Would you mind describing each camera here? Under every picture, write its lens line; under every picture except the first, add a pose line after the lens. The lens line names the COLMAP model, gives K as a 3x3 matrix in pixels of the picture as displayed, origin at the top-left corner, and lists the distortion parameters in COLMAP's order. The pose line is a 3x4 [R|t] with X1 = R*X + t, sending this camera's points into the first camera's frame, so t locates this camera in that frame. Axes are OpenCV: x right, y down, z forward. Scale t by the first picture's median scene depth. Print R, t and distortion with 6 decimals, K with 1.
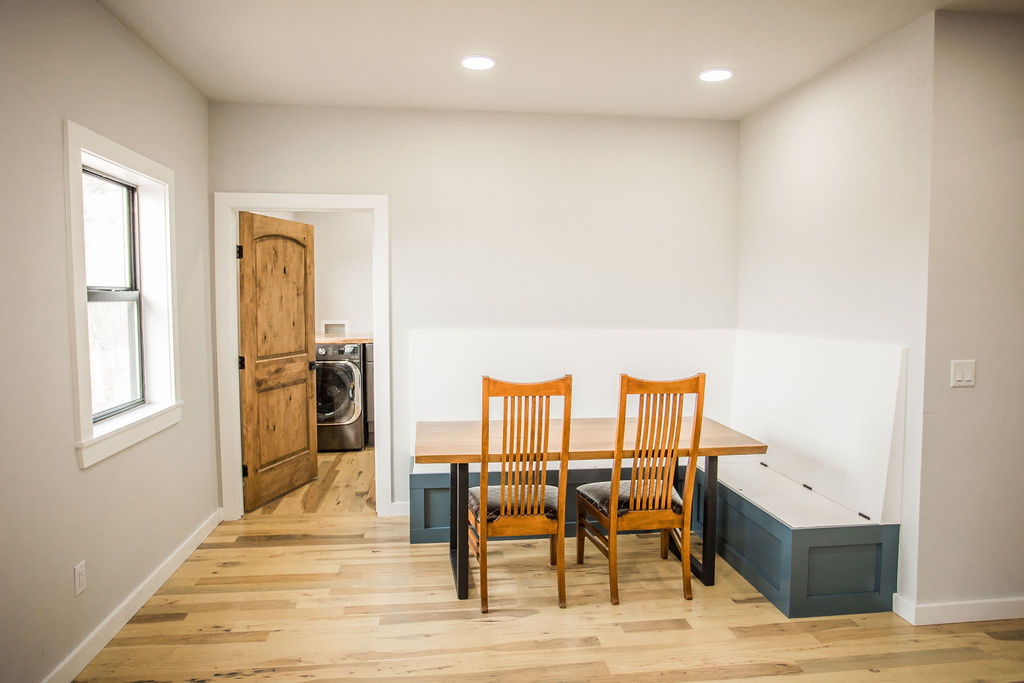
lens RADIAL K [[655.8, 0, 512.0], [0, 655.8, 341.5], [0, 0, 1]] dist [-0.030074, -0.000188]
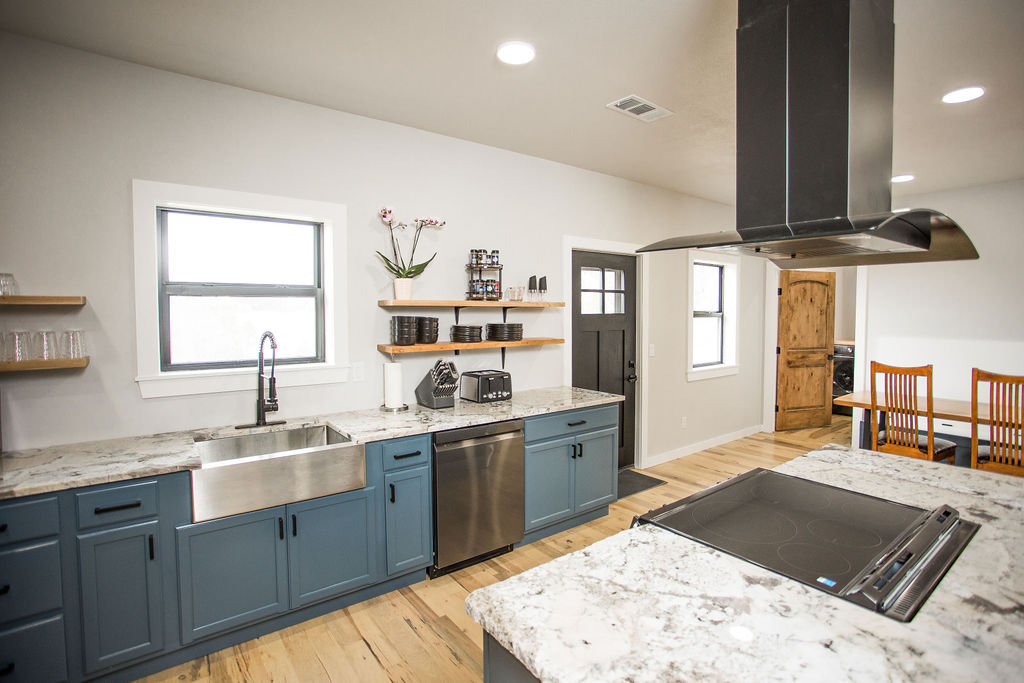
lens RADIAL K [[497.7, 0, 512.6], [0, 497.7, 328.4], [0, 0, 1]] dist [-0.068881, 0.028393]
pose [[0.501510, 0.030760, -0.864605, 0.424593], [-0.060610, 0.998161, 0.000355, 0.015660], [0.863026, 0.052226, 0.502452, -0.378470]]
